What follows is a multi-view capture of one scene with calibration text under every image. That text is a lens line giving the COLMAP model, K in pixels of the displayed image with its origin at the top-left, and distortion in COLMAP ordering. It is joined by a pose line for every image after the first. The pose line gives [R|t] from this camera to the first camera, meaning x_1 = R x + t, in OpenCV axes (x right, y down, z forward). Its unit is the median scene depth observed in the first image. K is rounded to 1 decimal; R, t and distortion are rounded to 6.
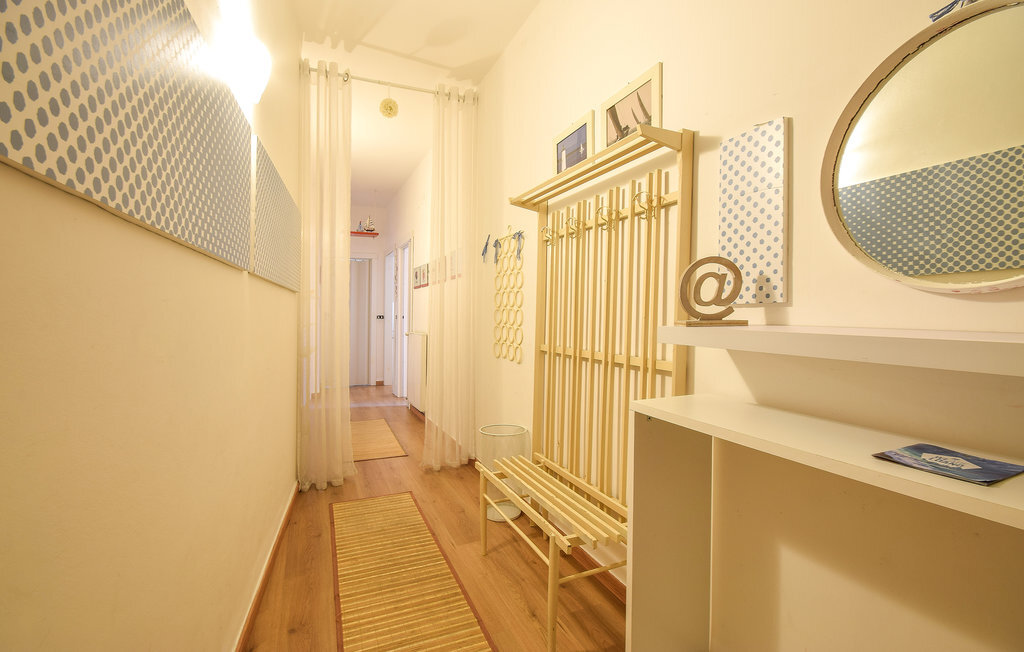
lens RADIAL K [[440.4, 0, 504.8], [0, 440.4, 323.8], [0, 0, 1]] dist [0.001880, -0.014345]
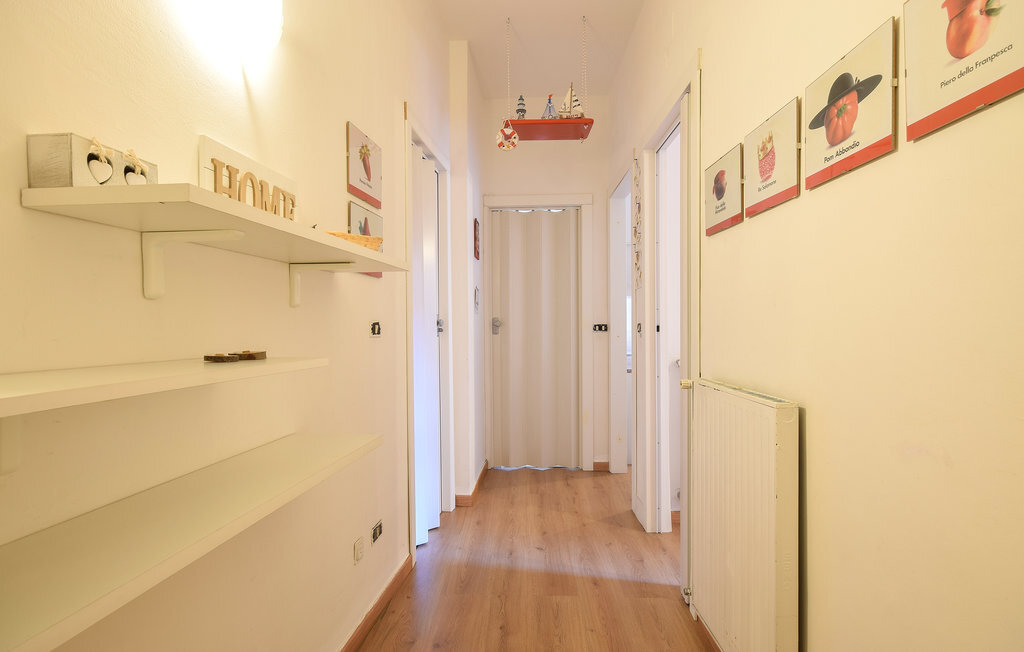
lens RADIAL K [[552.1, 0, 510.8], [0, 552.1, 326.3], [0, 0, 1]] dist [-0.000377, -0.000023]
pose [[0.906062, -0.014590, -0.422892, -0.138501], [0.009849, 0.999862, -0.013393, -0.011023], [0.423029, 0.007969, 0.906081, 0.491045]]
